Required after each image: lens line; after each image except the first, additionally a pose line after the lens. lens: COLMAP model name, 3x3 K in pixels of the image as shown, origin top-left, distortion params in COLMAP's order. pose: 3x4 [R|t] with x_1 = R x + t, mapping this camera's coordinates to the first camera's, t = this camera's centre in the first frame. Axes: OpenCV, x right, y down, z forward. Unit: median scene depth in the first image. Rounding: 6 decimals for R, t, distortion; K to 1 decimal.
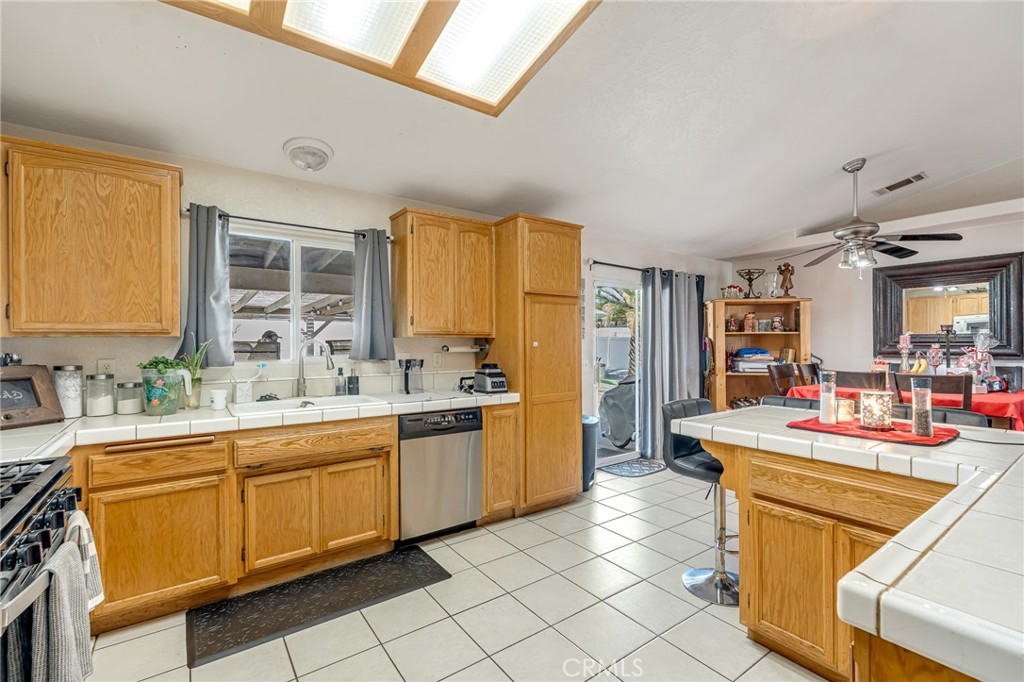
lens RADIAL K [[454.0, 0, 512.0], [0, 454.0, 341.0], [0, 0, 1]] dist [-0.004144, -0.000494]
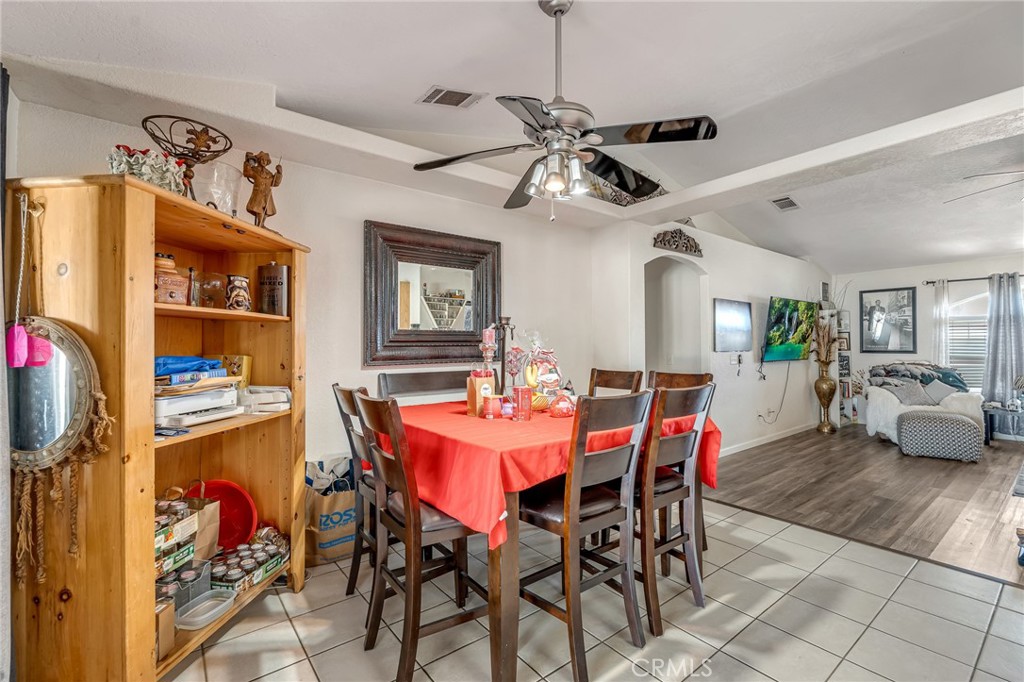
lens RADIAL K [[454.0, 0, 512.0], [0, 454.0, 341.0], [0, 0, 1]] dist [-0.004144, -0.000494]
pose [[-0.039569, 0.010872, 0.999158, 0.269052], [-0.000832, 0.999940, -0.010913, 0.013184], [-0.999217, -0.001263, -0.039557, 1.229076]]
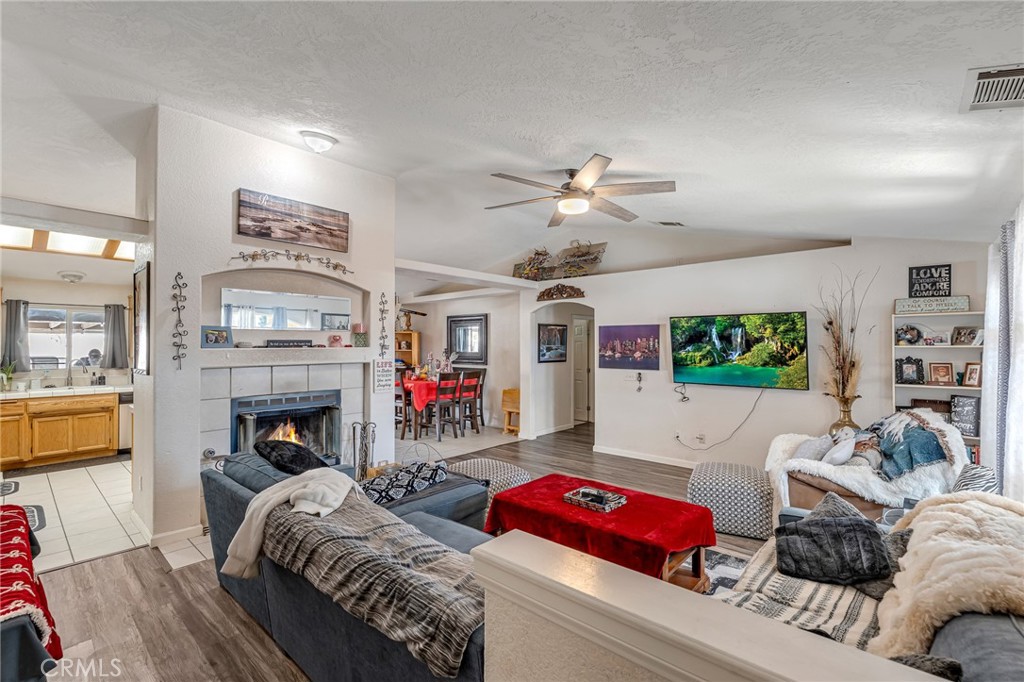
lens RADIAL K [[454.0, 0, 512.0], [0, 454.0, 341.0], [0, 0, 1]] dist [-0.004144, -0.000494]
pose [[0.977129, 0.003141, 0.212623, 0.982191], [-0.002262, 0.999988, -0.004379, -0.073808], [-0.212635, 0.003798, 0.977124, -1.336709]]
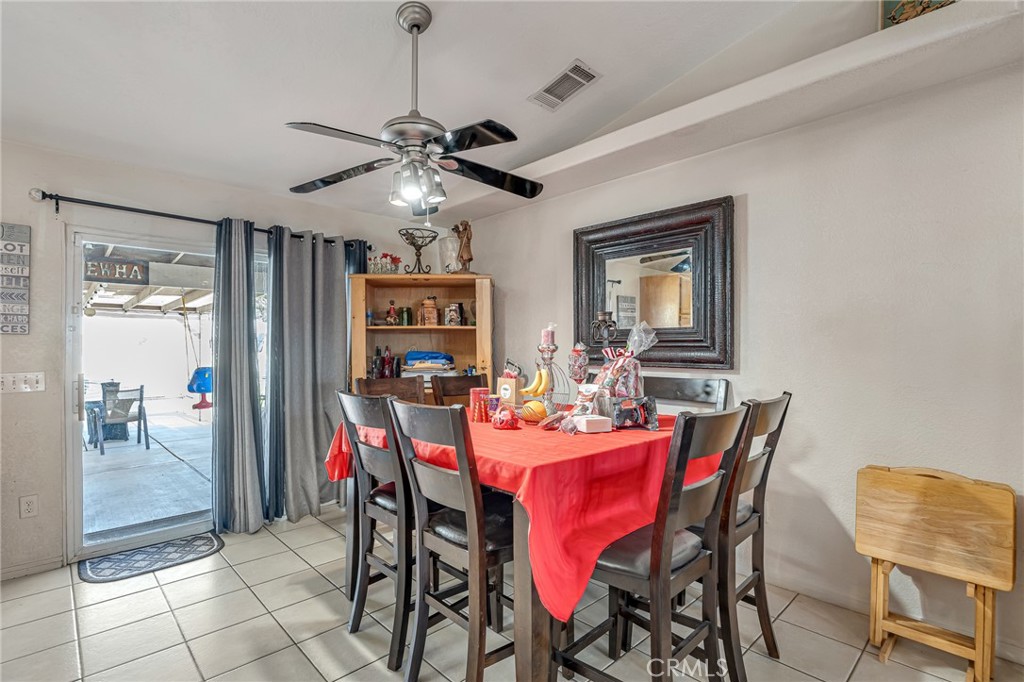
lens RADIAL K [[495.2, 0, 512.7], [0, 495.2, 345.4], [0, 0, 1]] dist [0.000514, 0.000010]
pose [[0.990996, -0.001374, 0.133884, 0.908328], [0.000433, 0.999975, 0.007059, 0.004851], [-0.133890, -0.006937, 0.990972, 0.435555]]
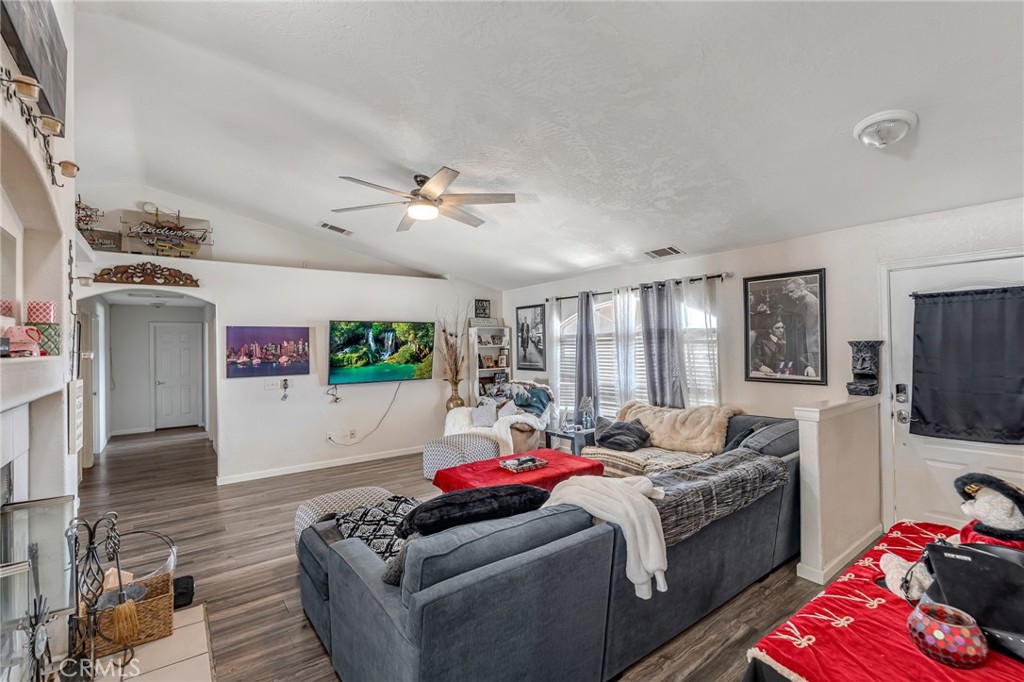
lens RADIAL K [[454.0, 0, 512.0], [0, 454.0, 341.0], [0, 0, 1]] dist [-0.004144, -0.000494]
pose [[-0.005176, 0.010547, 0.999931, 0.199967], [0.012535, 0.999867, -0.010481, -0.067180], [-0.999908, 0.012480, -0.005307, -0.483940]]
